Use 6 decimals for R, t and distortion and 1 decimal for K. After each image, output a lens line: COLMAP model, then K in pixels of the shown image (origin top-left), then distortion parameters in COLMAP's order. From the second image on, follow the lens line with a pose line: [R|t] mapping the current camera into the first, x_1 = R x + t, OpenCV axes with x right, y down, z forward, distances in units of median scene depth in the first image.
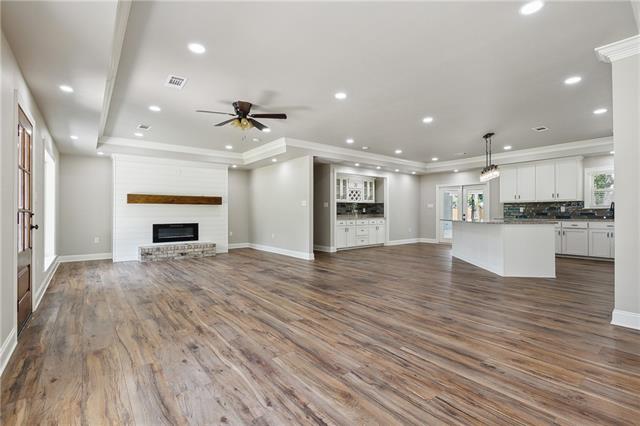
lens RADIAL K [[294.8, 0, 311.1], [0, 294.8, 212.3], [0, 0, 1]] dist [0.002315, -0.001135]
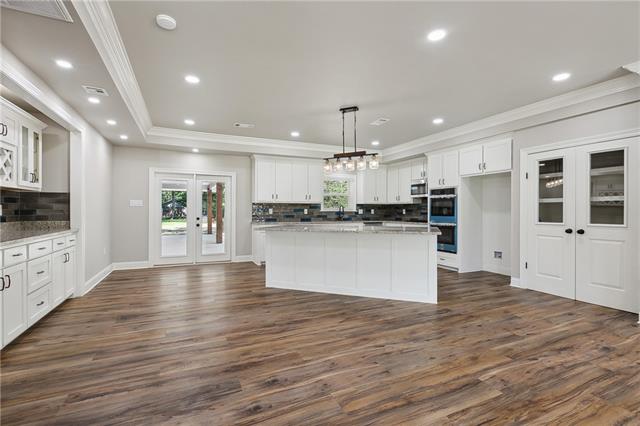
lens RADIAL K [[294.8, 0, 316.3], [0, 294.8, 211.2], [0, 0, 1]] dist [0.002315, -0.001135]
pose [[0.228800, 0.002018, 0.973471, -0.076769], [-0.005661, 0.999984, -0.000743, -0.009681], [-0.973457, -0.005341, 0.228808, 0.649842]]
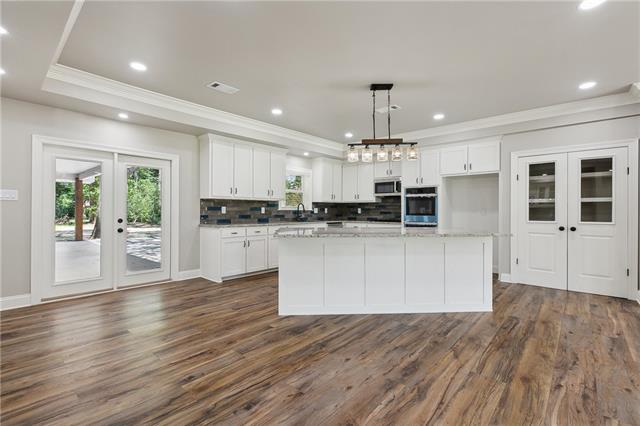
lens RADIAL K [[294.8, 0, 316.8], [0, 294.8, 211.0], [0, 0, 1]] dist [0.002315, -0.001135]
pose [[-0.180258, 0.000149, 0.983619, 0.035135], [-0.007423, 0.999971, -0.001512, -0.007786], [-0.983591, -0.007574, -0.180251, 0.875476]]
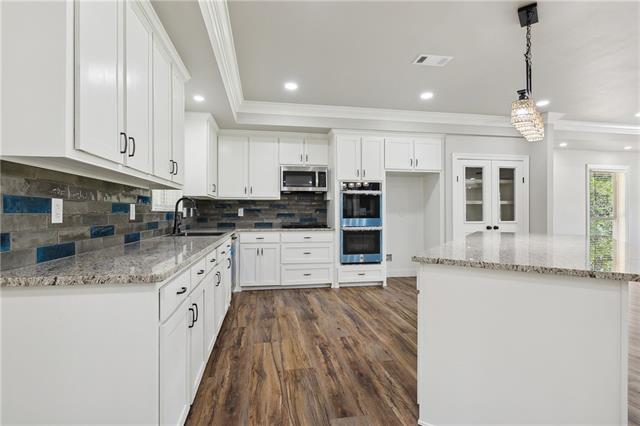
lens RADIAL K [[311.9, 0, 320.8], [0, 311.9, 212.6], [0, 0, 1]] dist [0.006257, 0.000312]
pose [[-0.888554, 0.001611, 0.458770, 0.465056], [-0.000592, 0.999989, -0.004658, -0.007524], [-0.458773, -0.004410, -0.888543, 1.047009]]
